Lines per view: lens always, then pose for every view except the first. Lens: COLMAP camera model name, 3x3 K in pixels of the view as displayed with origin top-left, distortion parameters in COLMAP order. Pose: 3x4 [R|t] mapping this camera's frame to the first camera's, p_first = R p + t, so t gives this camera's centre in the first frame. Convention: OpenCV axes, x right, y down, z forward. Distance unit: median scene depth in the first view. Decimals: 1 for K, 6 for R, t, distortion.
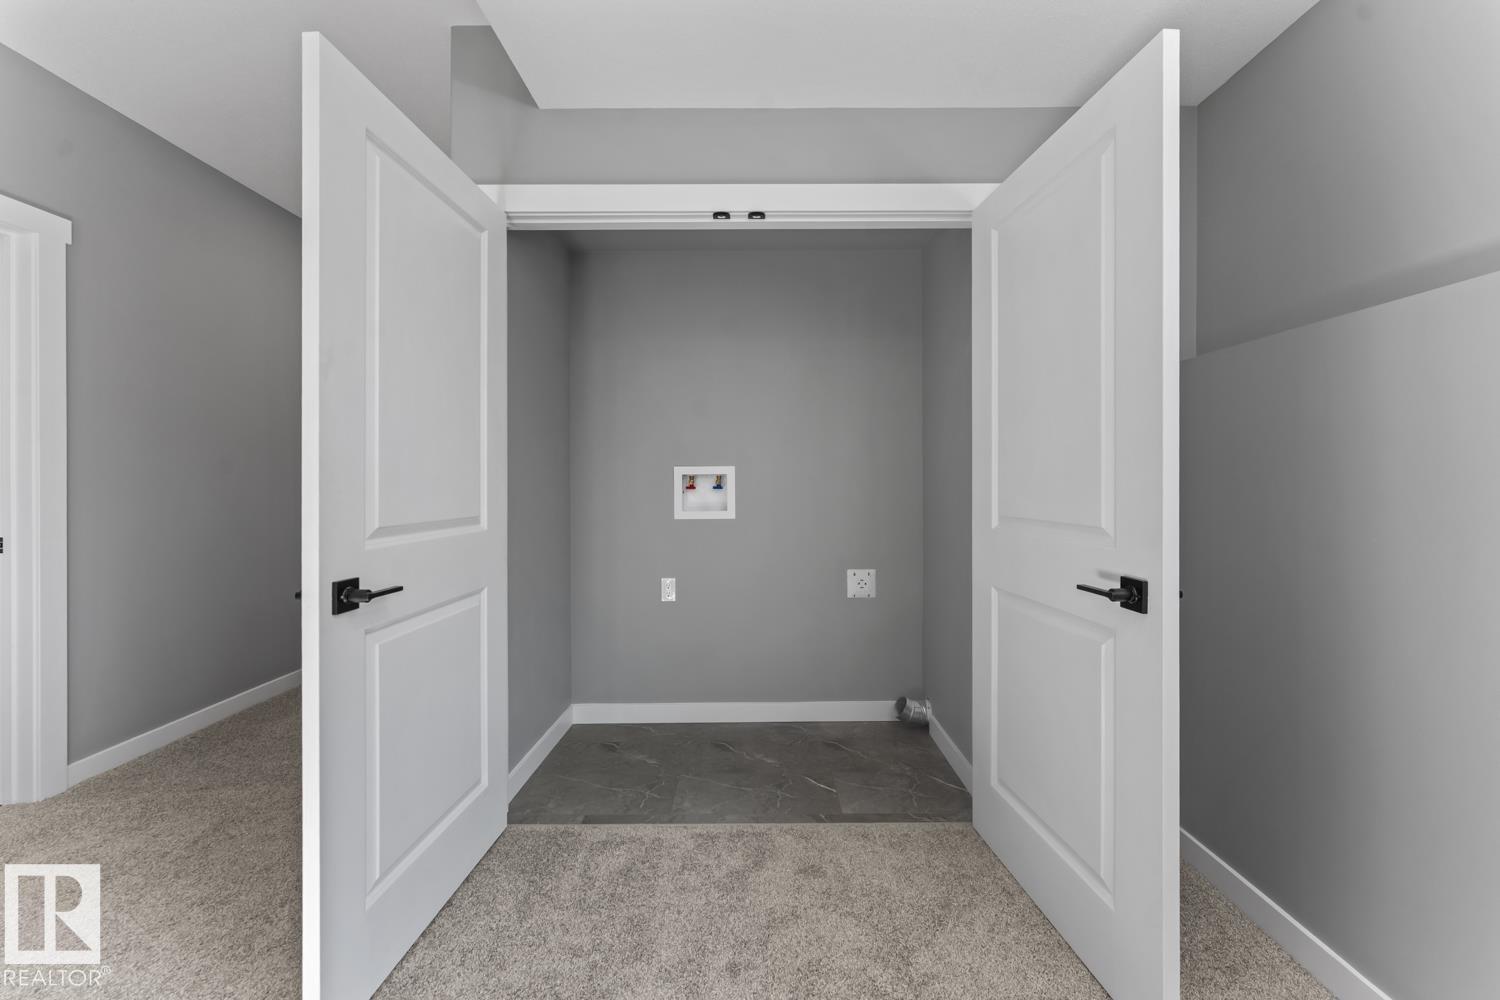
lens RADIAL K [[613.0, 0, 750.1], [0, 613.0, 475.0], [0, 0, 1]] dist [0.000577, 0.000114]
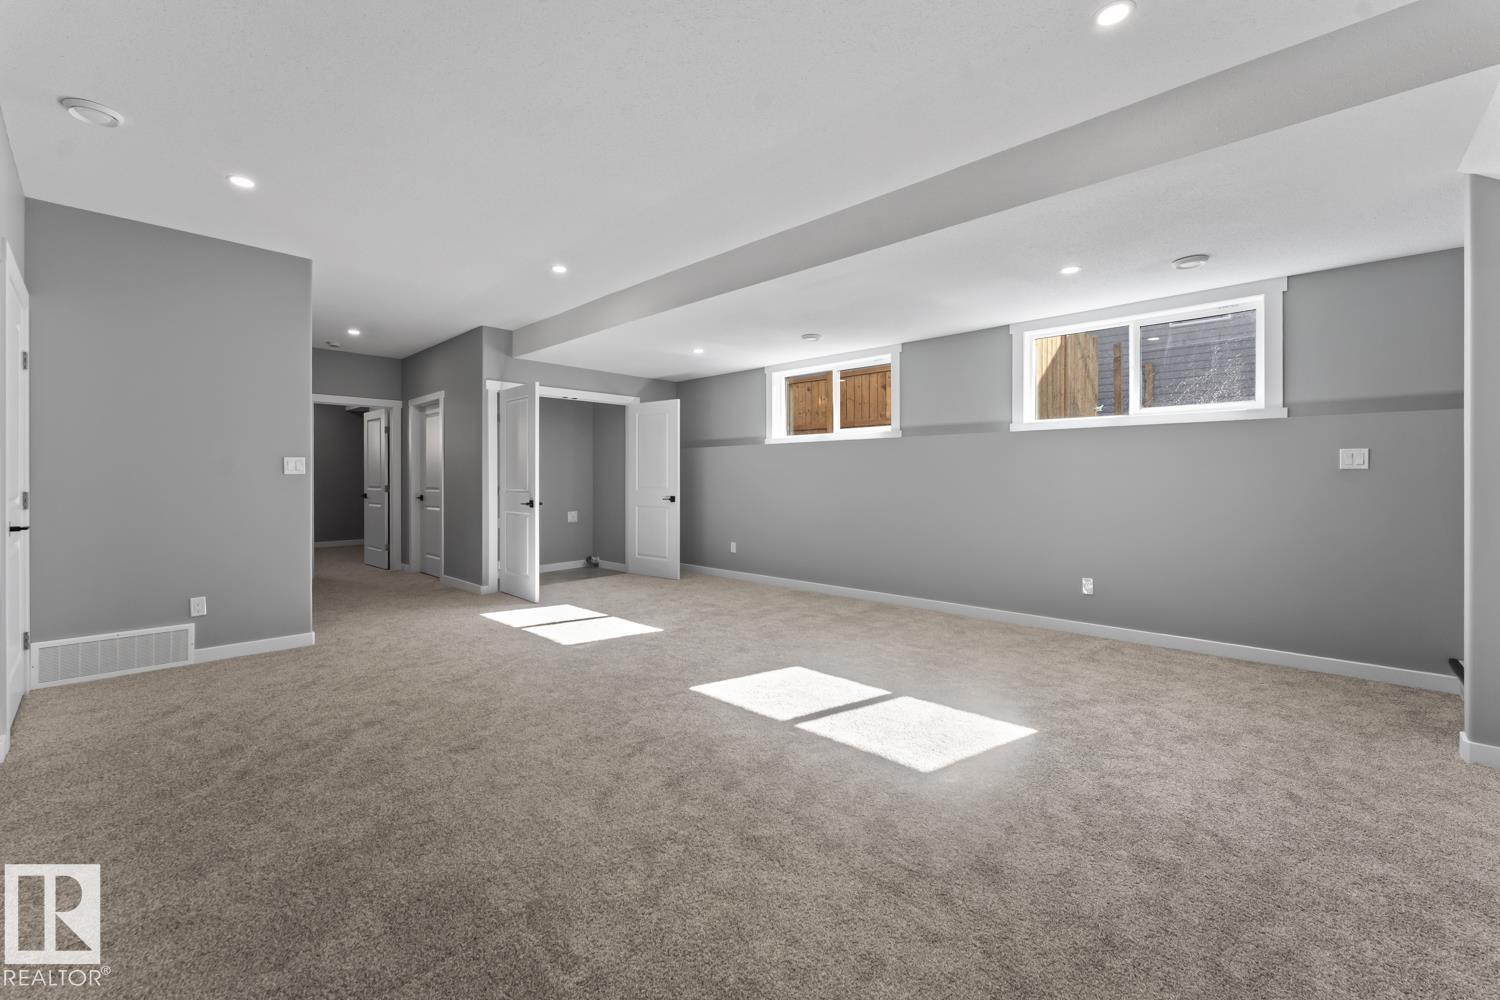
lens RADIAL K [[613.0, 0, 750.1], [0, 613.0, 475.0], [0, 0, 1]] dist [0.000577, 0.000114]
pose [[0.683642, 0.003151, 0.729811, -1.295435], [-0.003703, 0.999993, -0.000849, -0.003635], [-0.729808, -0.002122, 0.683649, -1.444044]]
